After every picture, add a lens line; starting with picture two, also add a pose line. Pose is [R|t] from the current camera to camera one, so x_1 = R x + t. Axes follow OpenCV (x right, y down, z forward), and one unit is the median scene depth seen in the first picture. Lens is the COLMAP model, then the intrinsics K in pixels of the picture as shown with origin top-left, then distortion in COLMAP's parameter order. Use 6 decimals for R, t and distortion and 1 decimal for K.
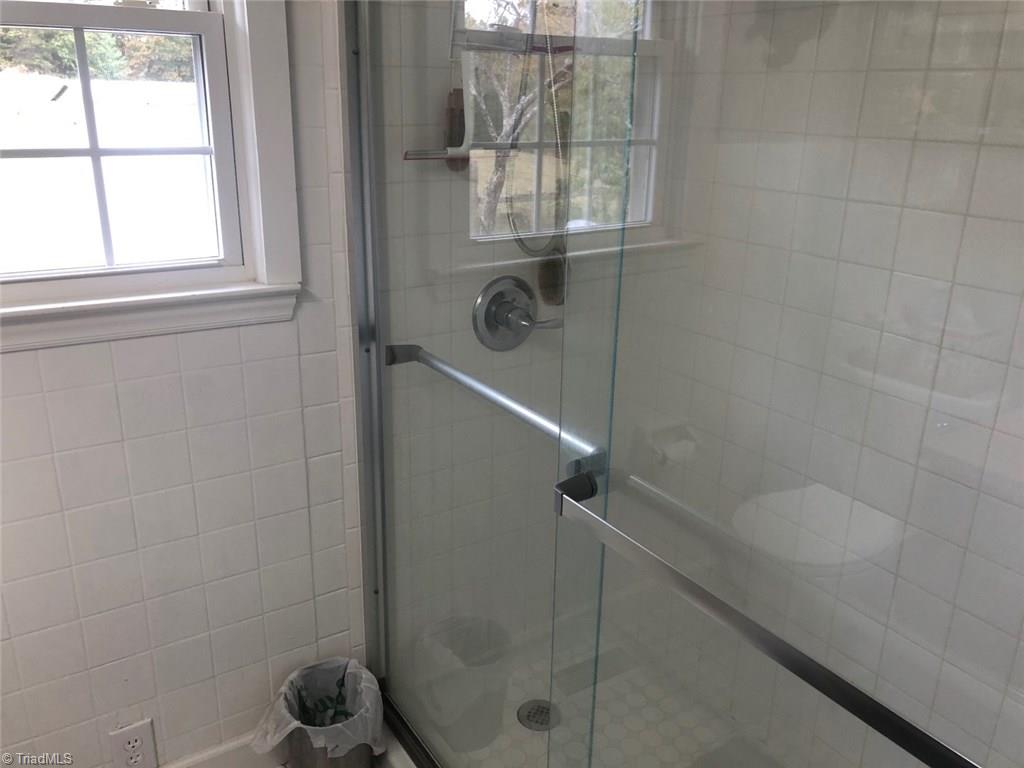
lens RADIAL K [[850.4, 0, 513.5], [0, 850.4, 380.1], [0, 0, 1]] dist [0.016128, -0.005516]
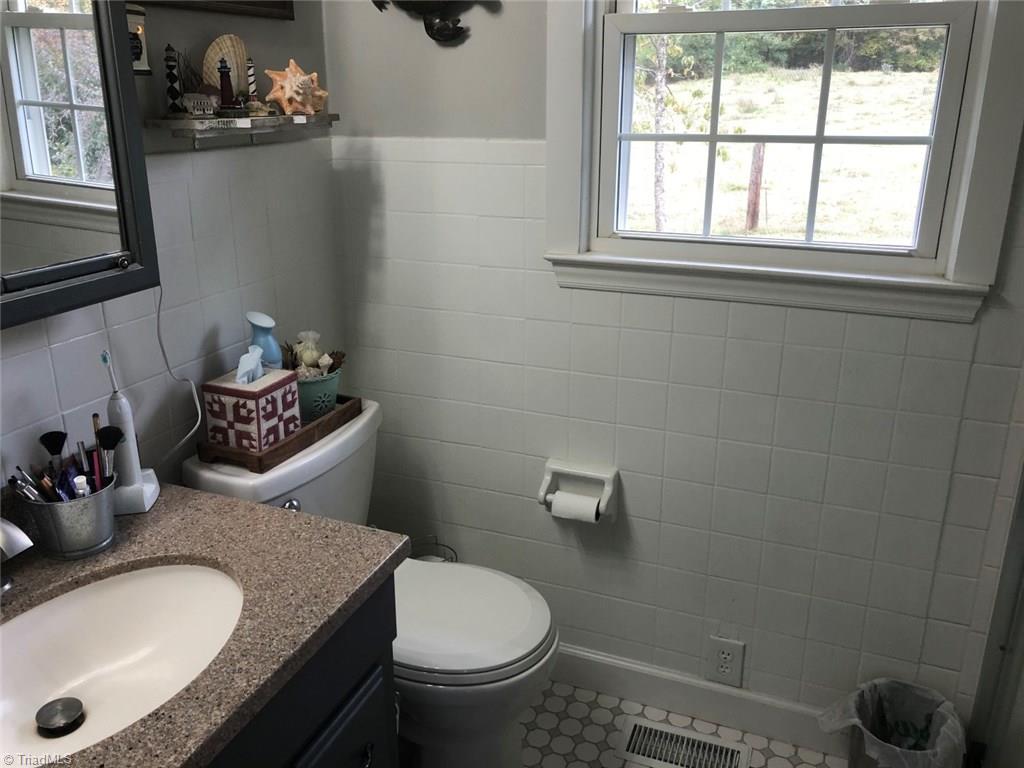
lens RADIAL K [[850.4, 0, 510.2], [0, 850.4, 384.8], [0, 0, 1]] dist [0.016128, -0.005516]
pose [[0.555577, 0.250911, -0.792703, 0.217351], [-0.246612, 0.960207, 0.131089, -0.003527], [0.794051, 0.122660, 0.595346, 0.042836]]
